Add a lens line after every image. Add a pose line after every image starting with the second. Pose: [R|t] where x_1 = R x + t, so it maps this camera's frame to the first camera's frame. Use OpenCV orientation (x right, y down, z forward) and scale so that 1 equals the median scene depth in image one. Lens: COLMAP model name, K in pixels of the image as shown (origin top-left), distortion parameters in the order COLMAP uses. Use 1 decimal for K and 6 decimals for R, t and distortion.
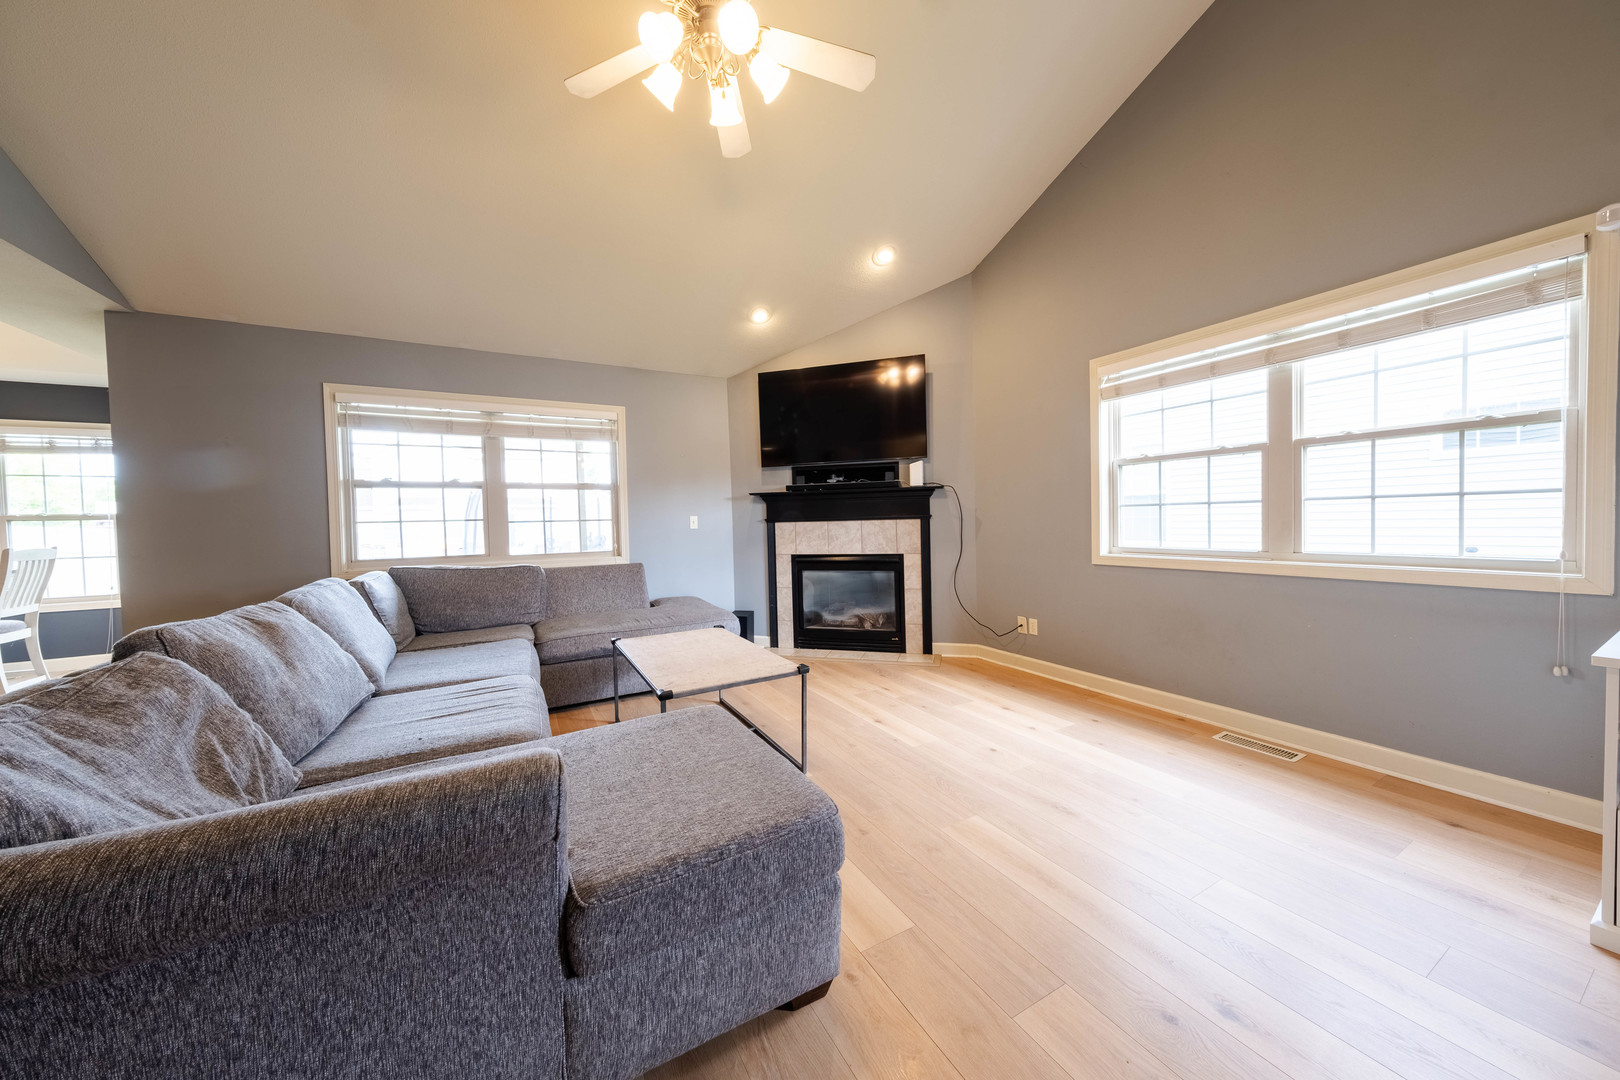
lens RADIAL K [[560.4, 0, 811.9], [0, 560.4, 542.7], [0, 0, 1]] dist [0.035451, -0.001048]
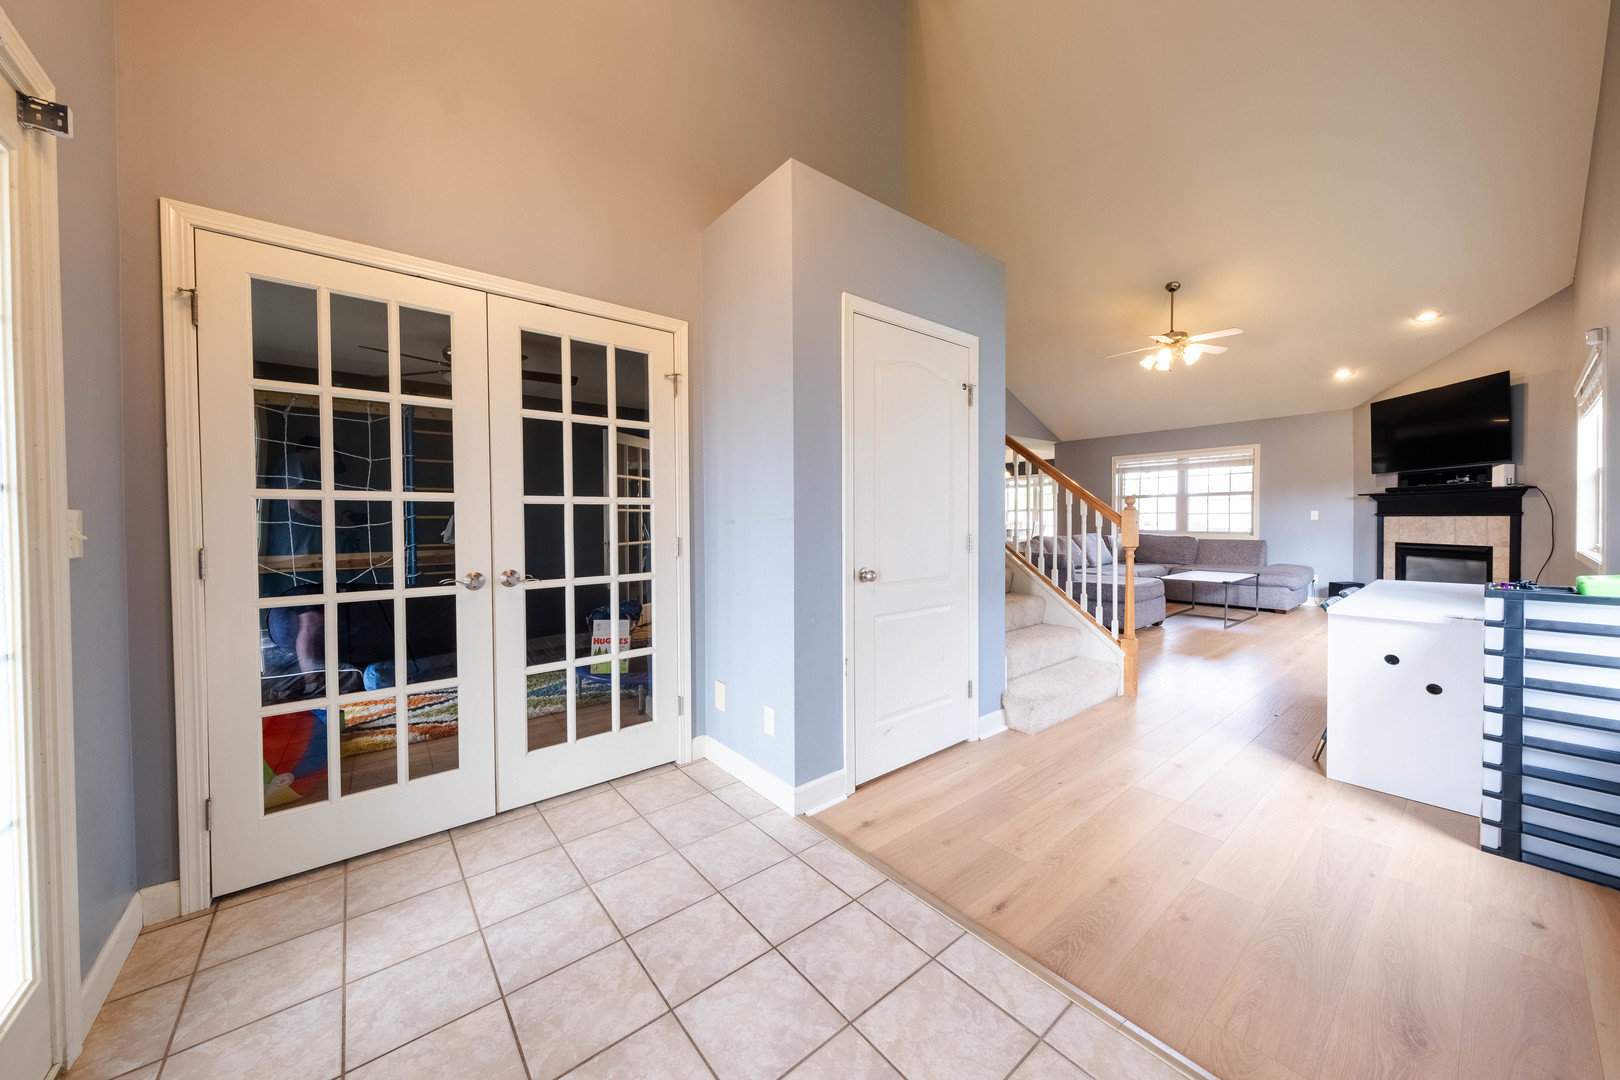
lens RADIAL K [[560.4, 0, 813.3], [0, 560.4, 531.9], [0, 0, 1]] dist [0.035451, -0.001048]
pose [[0.170587, 0.046167, -0.984260, 1.089955], [-0.044603, 0.998240, 0.039092, 0.005690], [0.984333, 0.037232, 0.172346, -0.547739]]
